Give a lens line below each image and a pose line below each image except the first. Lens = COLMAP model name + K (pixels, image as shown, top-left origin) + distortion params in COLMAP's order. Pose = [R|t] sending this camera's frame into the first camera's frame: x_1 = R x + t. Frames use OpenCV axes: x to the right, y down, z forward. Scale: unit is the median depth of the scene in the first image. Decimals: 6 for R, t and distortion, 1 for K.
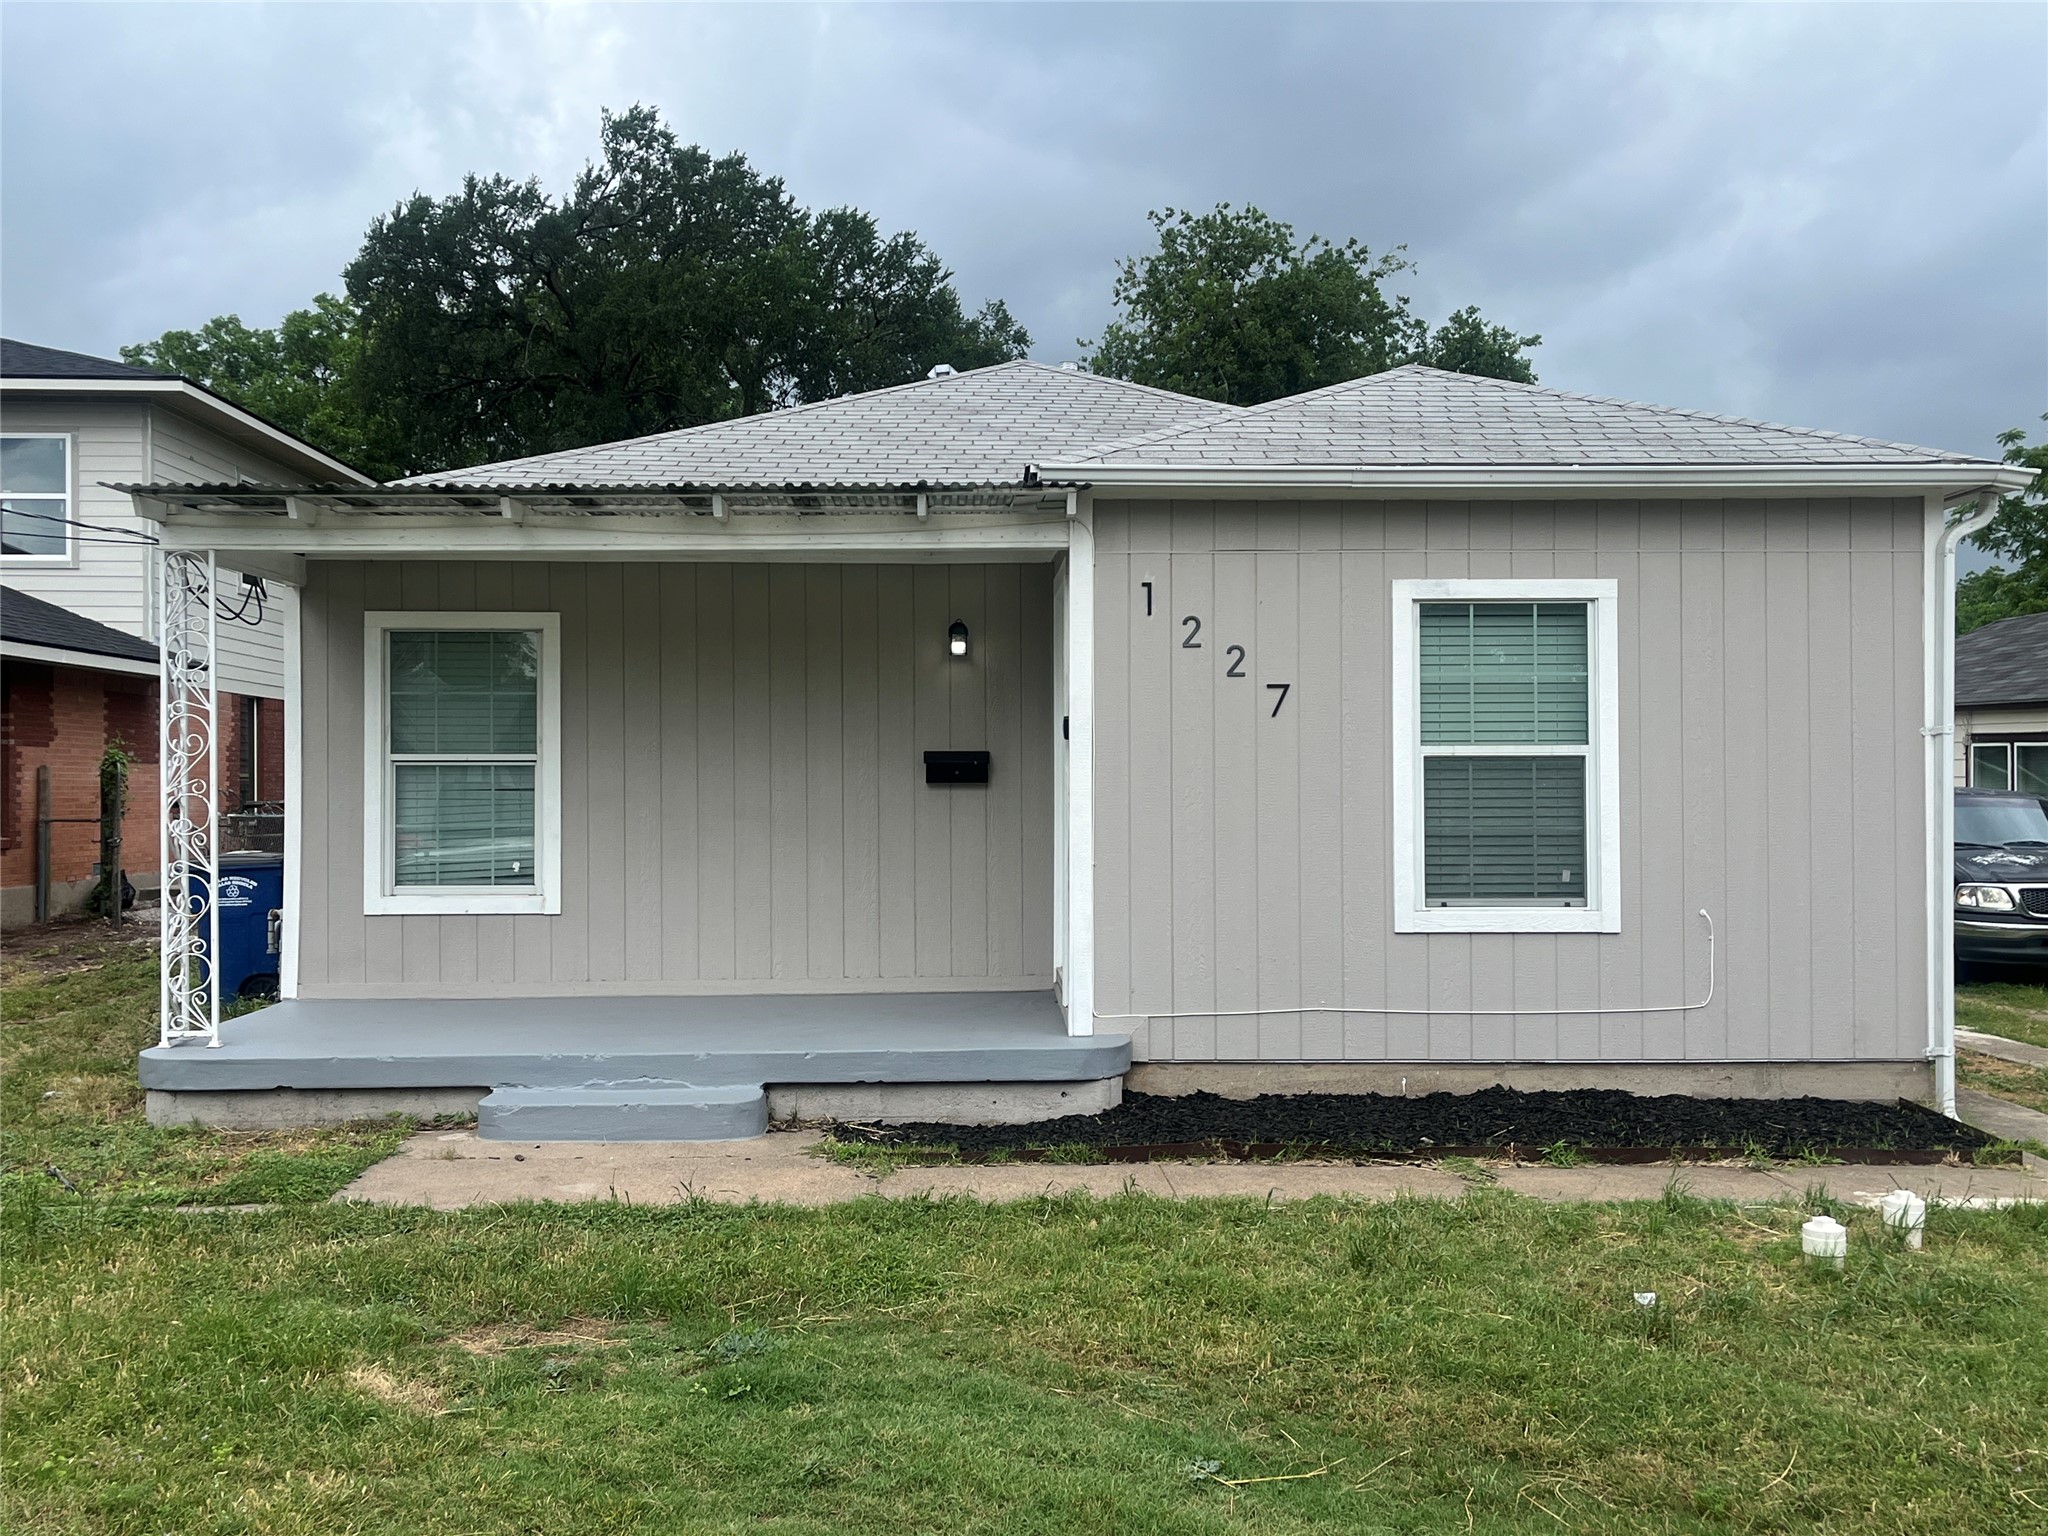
lens RADIAL K [[1976.2, 0, 1023.5], [0, 1976.2, 774.1], [0, 0, 1]] dist [0.046767, 0.000000]
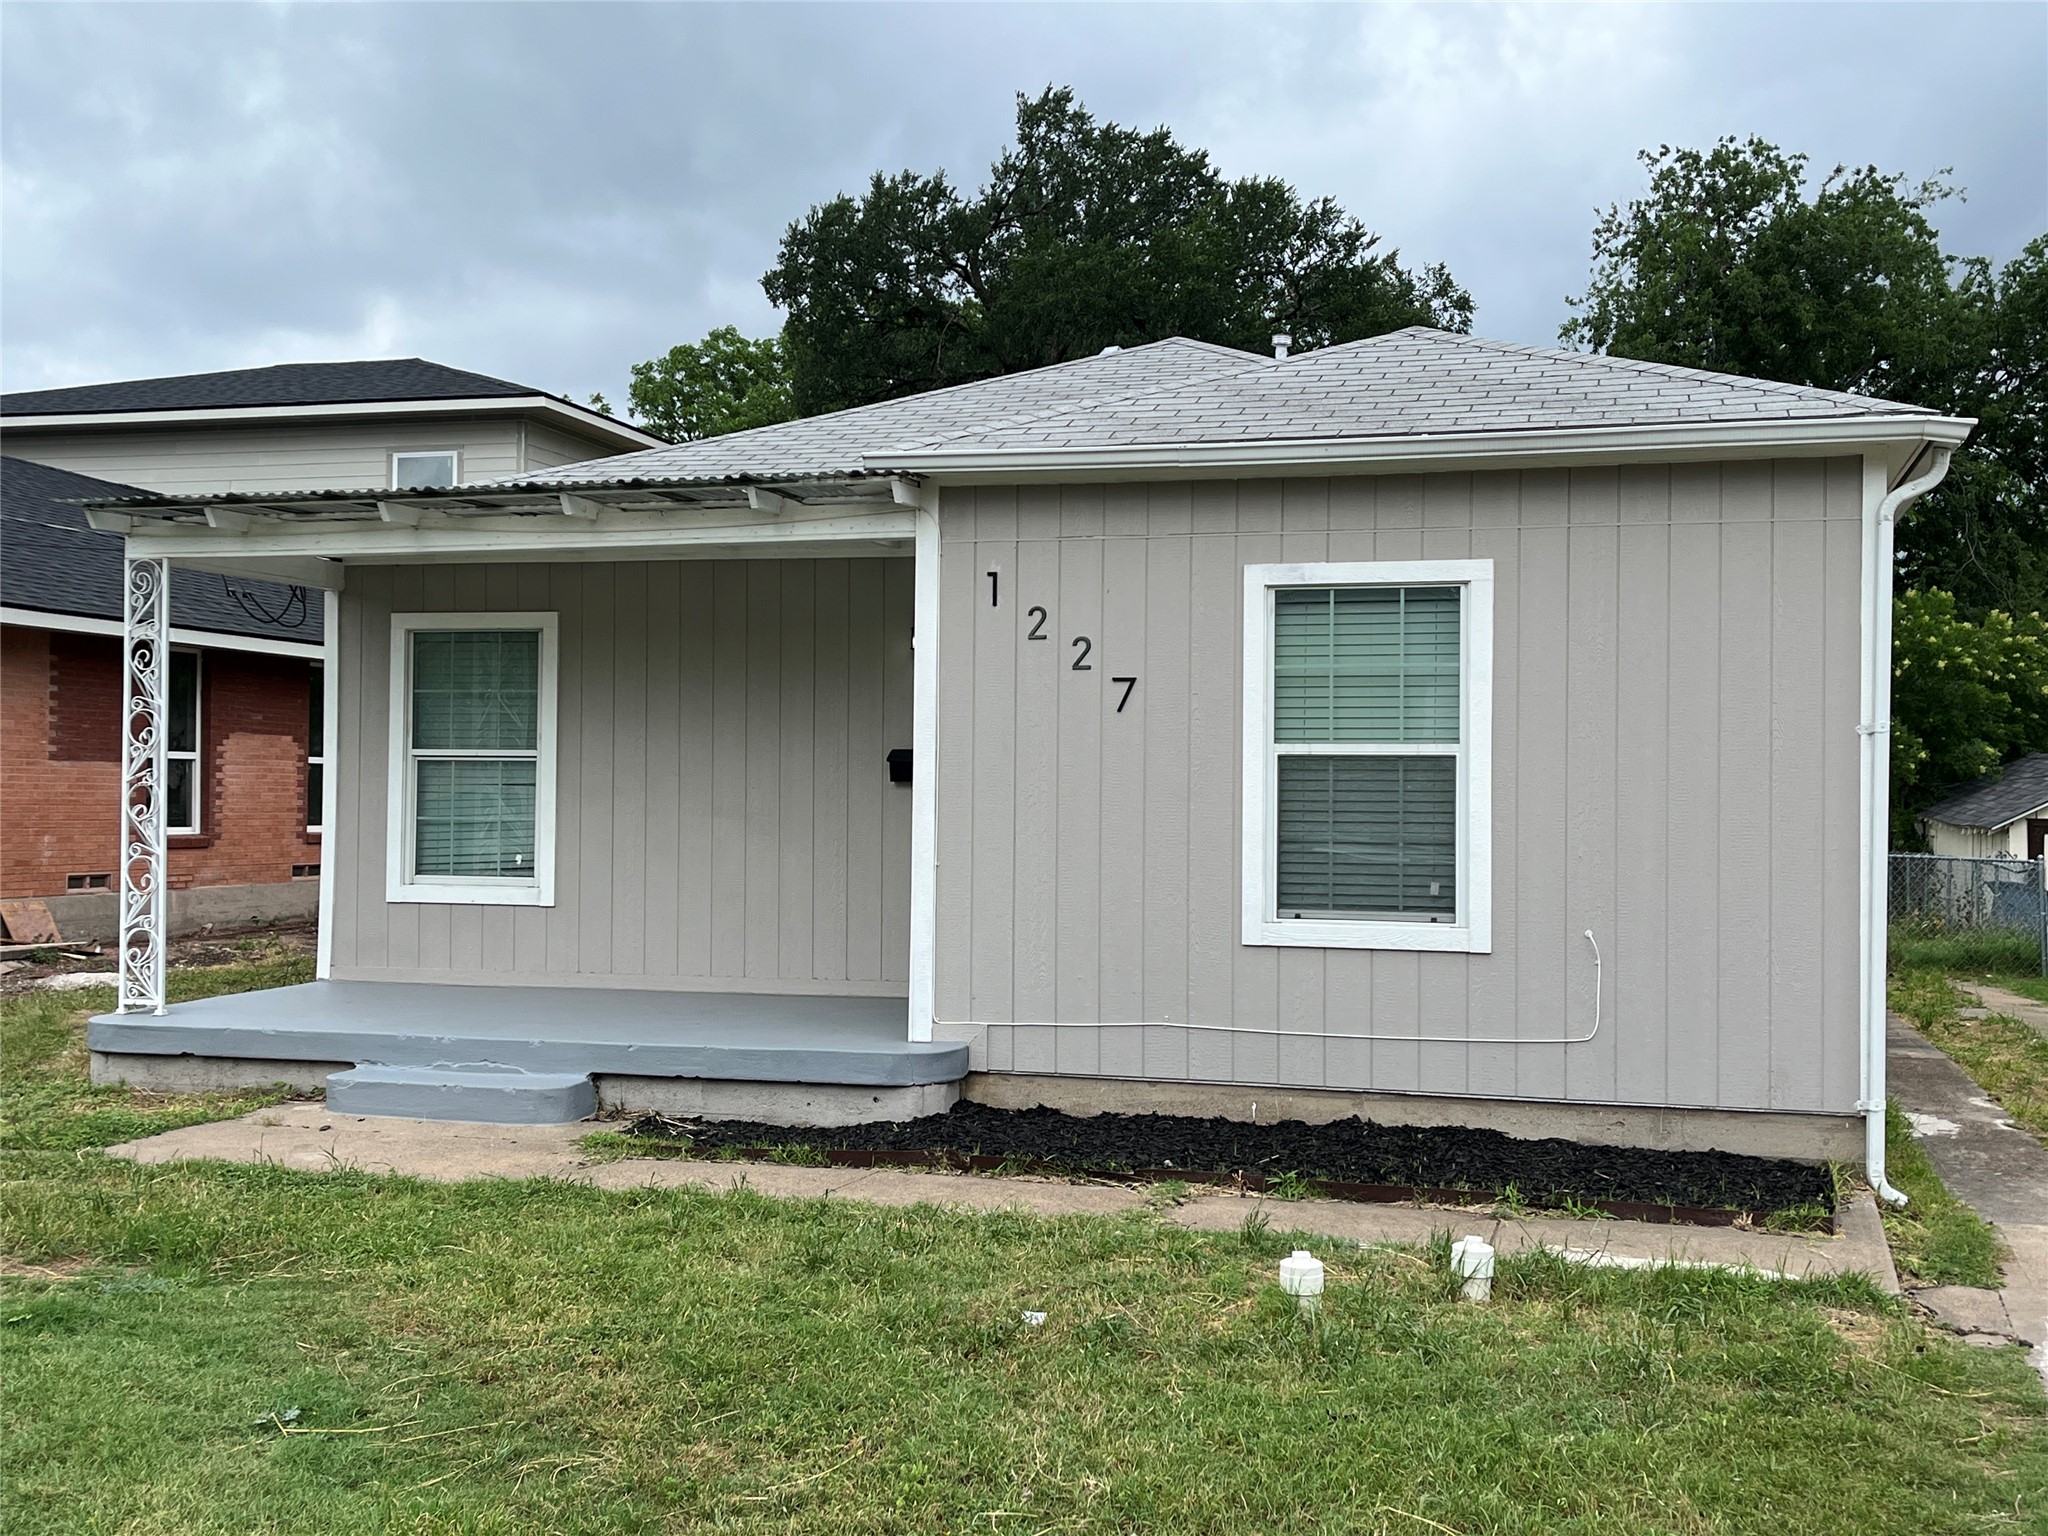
lens RADIAL K [[2140.5, 0, 1023.4], [0, 2140.5, 769.8], [0, 0, 1]] dist [0.045499, 0.000000]
pose [[0.955627, 0.008344, -0.294463, 0.381535], [-0.010775, 0.999920, -0.006634, 0.005767], [0.294384, 0.009513, 0.955640, 0.012989]]
